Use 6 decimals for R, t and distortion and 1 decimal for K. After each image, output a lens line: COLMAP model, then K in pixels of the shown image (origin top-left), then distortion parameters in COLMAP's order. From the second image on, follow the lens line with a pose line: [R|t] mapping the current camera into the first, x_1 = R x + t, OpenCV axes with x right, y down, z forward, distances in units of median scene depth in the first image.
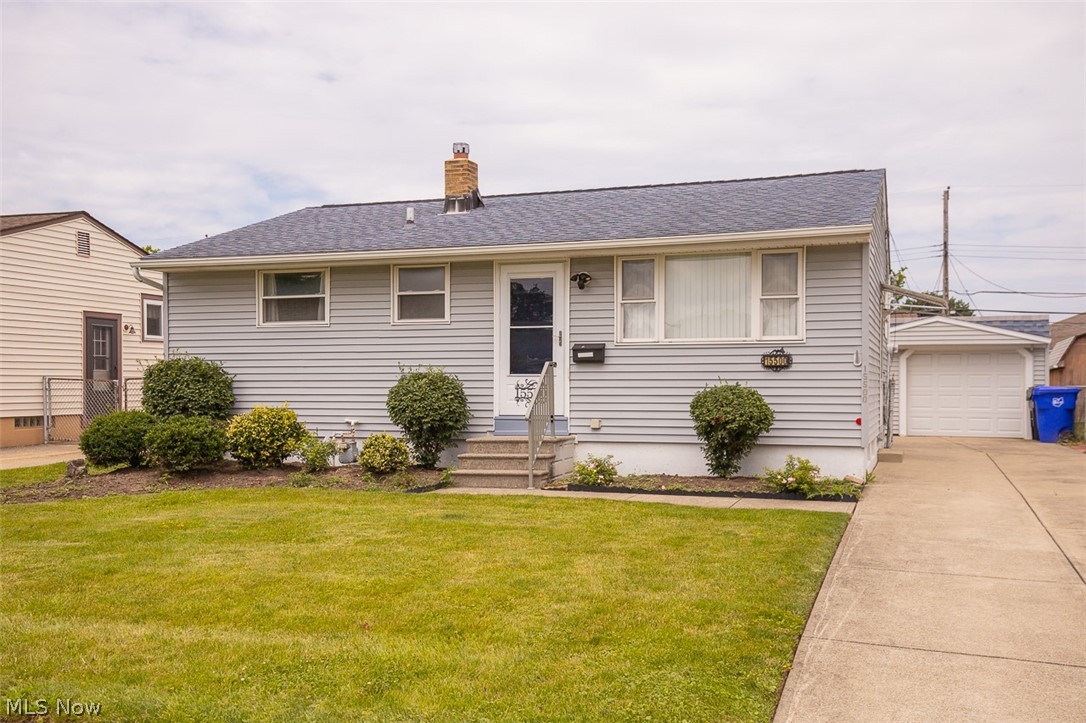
lens RADIAL K [[1068.0, 0, 541.3], [0, 1068.0, 366.4], [0, 0, 1]] dist [0.090463, 0.000000]
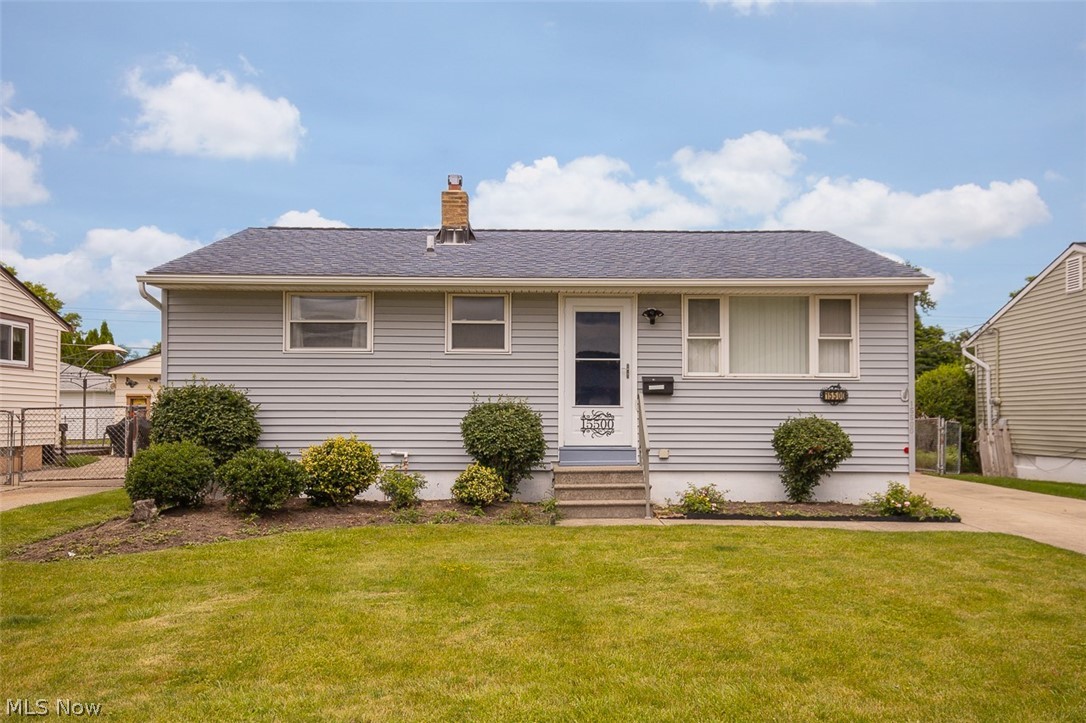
lens RADIAL K [[990.8, 0, 543.5], [0, 990.8, 357.5], [0, 0, 1]] dist [0.091736, 0.000000]
pose [[0.936950, 0.025212, 0.348552, -0.397221], [-0.010366, 0.998960, -0.044394, 0.004194], [-0.349309, 0.037982, 0.936237, 0.129012]]
